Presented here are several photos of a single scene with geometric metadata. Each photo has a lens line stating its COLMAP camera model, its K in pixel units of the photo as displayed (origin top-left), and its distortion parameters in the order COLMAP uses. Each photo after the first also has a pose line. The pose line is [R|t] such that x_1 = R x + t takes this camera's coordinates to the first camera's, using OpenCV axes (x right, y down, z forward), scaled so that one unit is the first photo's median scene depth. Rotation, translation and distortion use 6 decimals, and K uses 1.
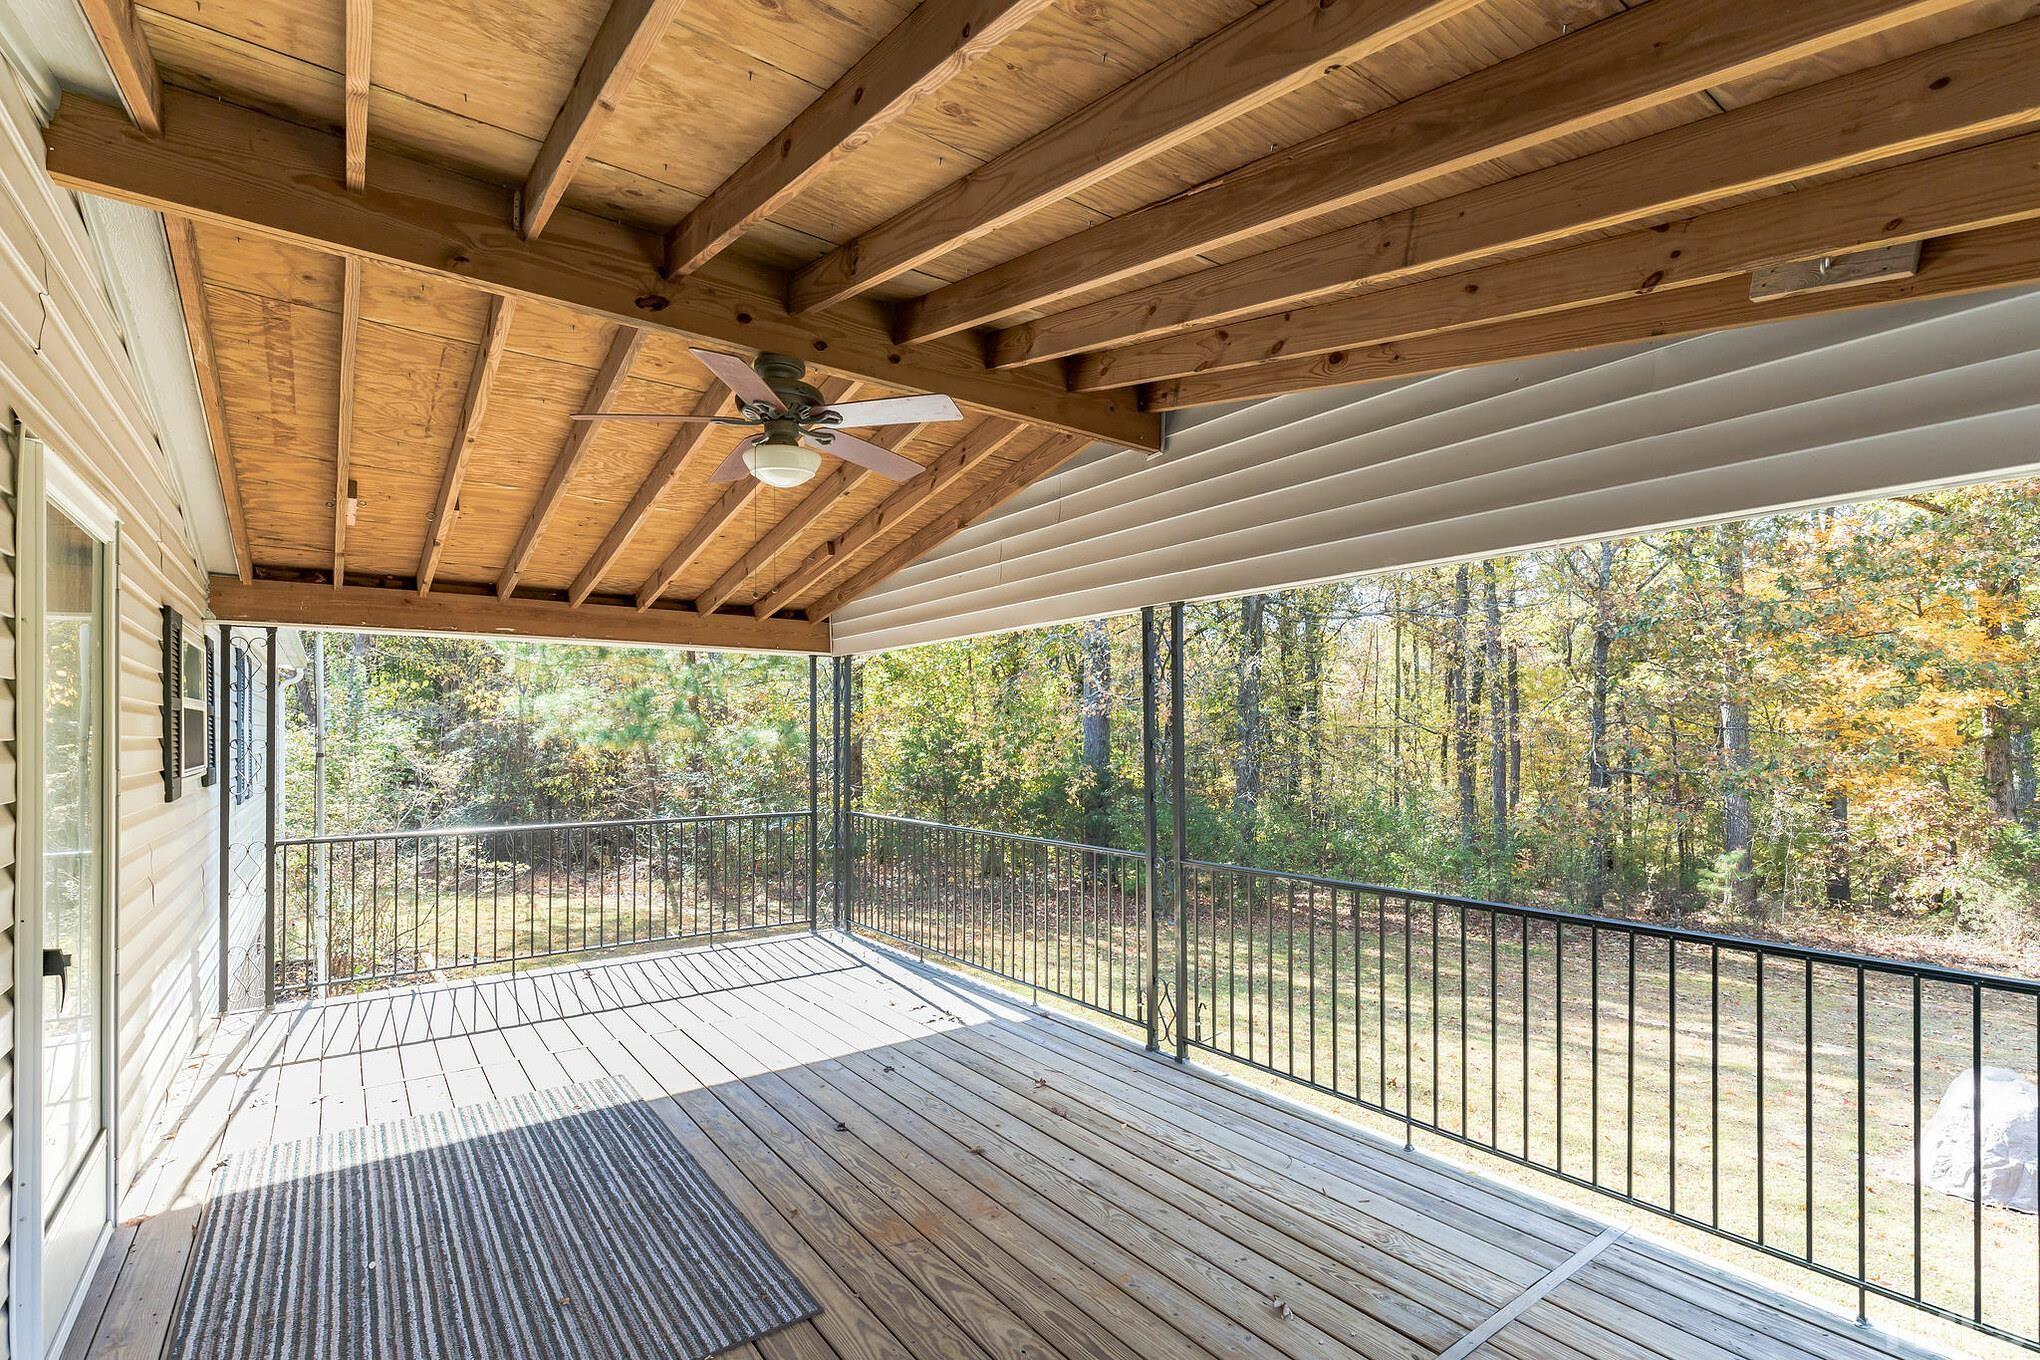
lens RADIAL K [[927.0, 0, 1020.9], [0, 927.0, 731.7], [0, 0, 1]] dist [0.019318, 0.000178]
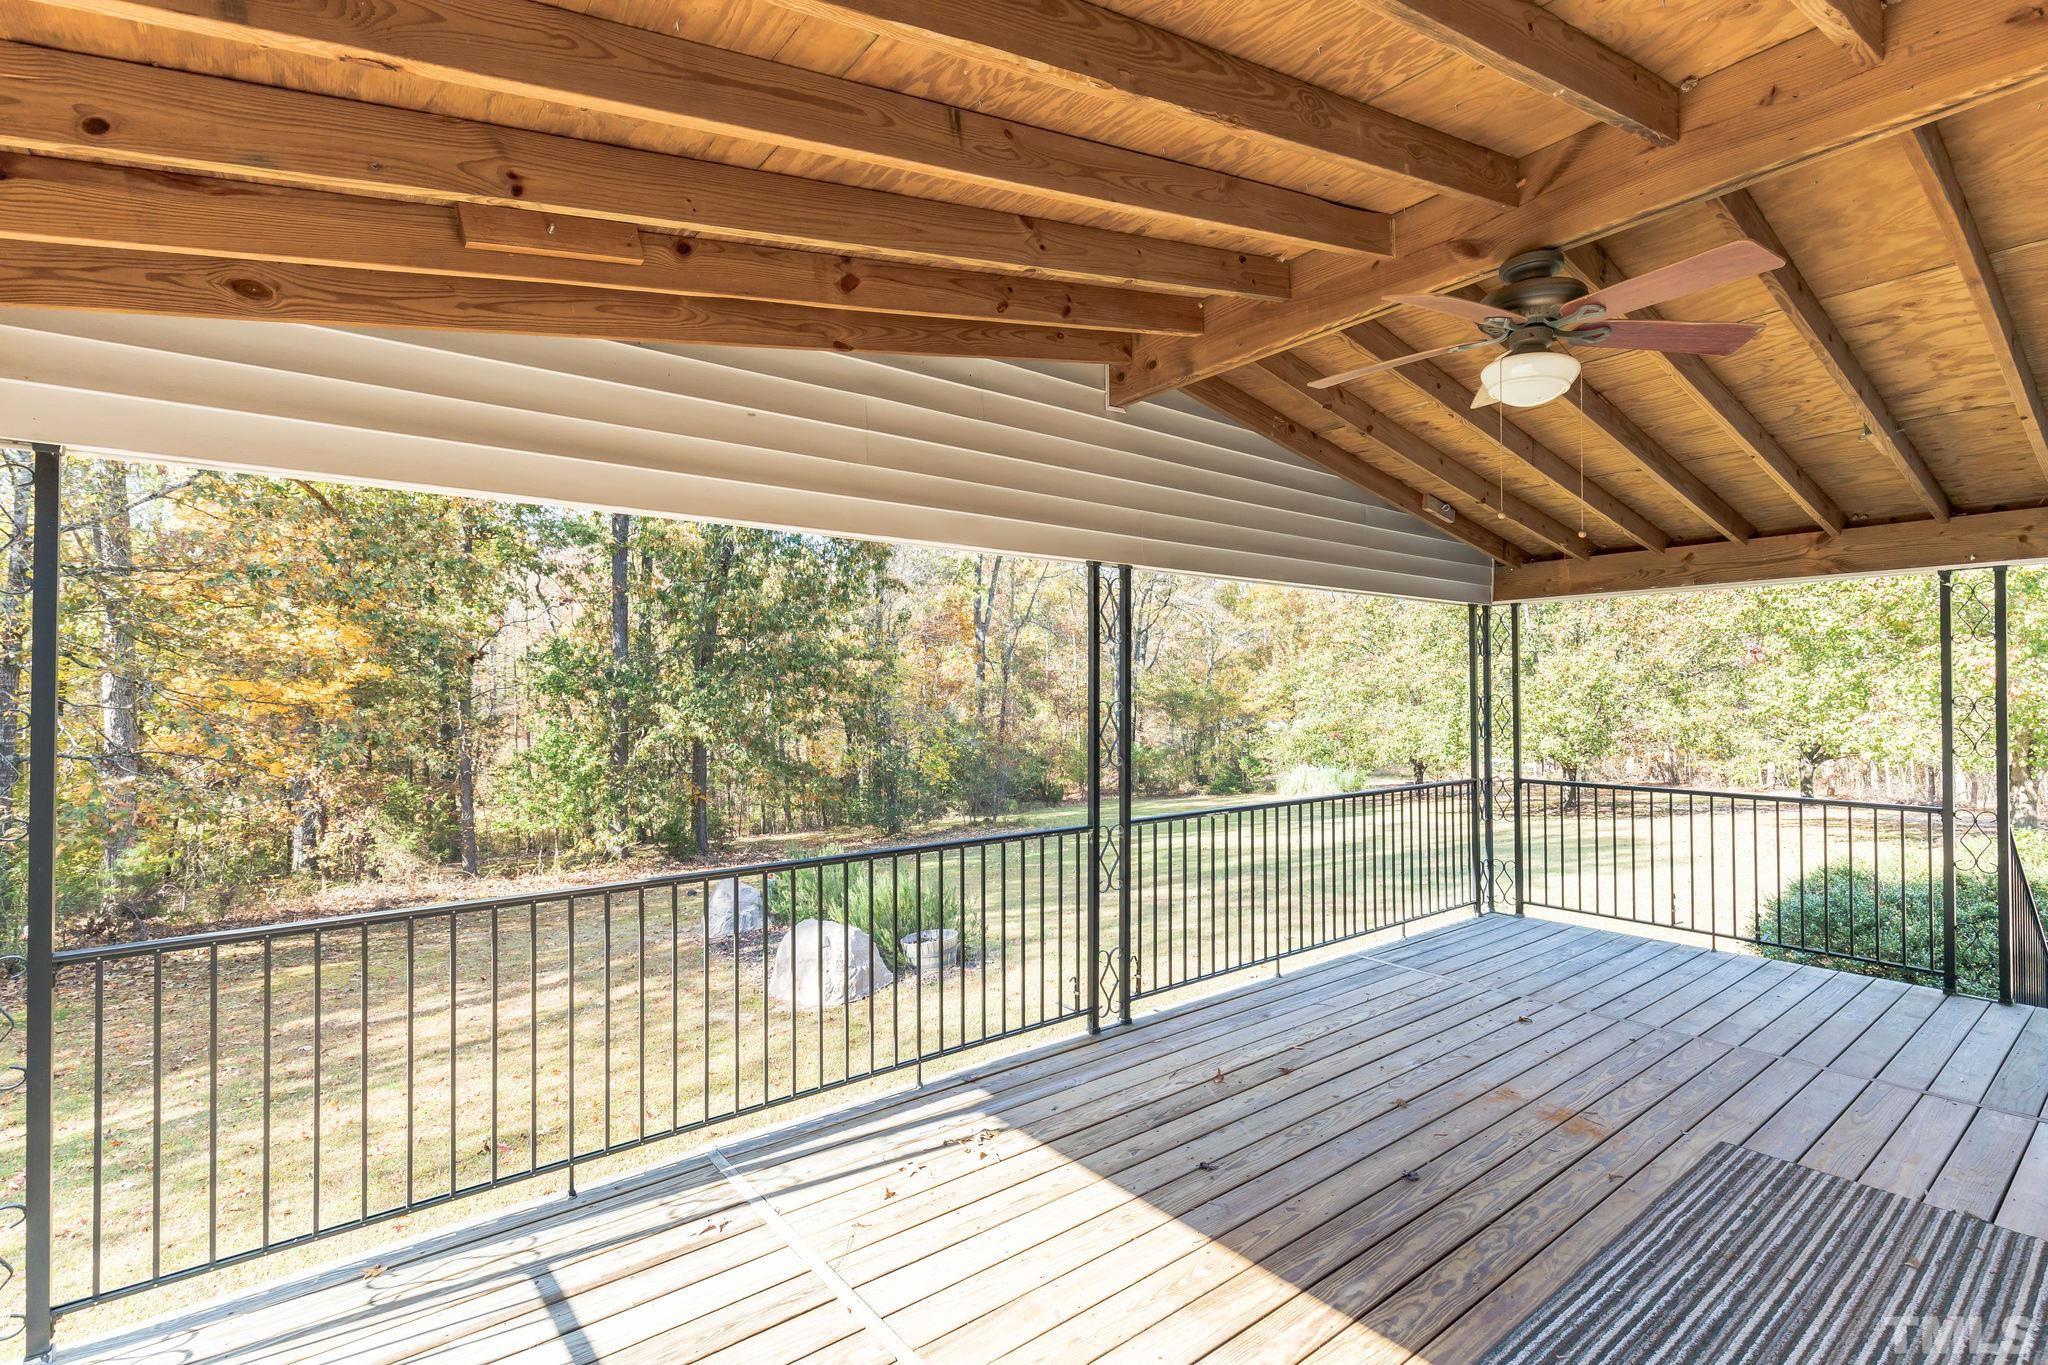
lens RADIAL K [[946.4, 0, 1020.7], [0, 946.4, 687.3], [0, 0, 1]] dist [0.001204, 0.000051]
pose [[-0.028841, 0.015857, 0.999458, -0.853298], [0.007882, 0.999847, -0.015636, 0.007069], [-0.999553, 0.007426, -0.028961, 1.142795]]
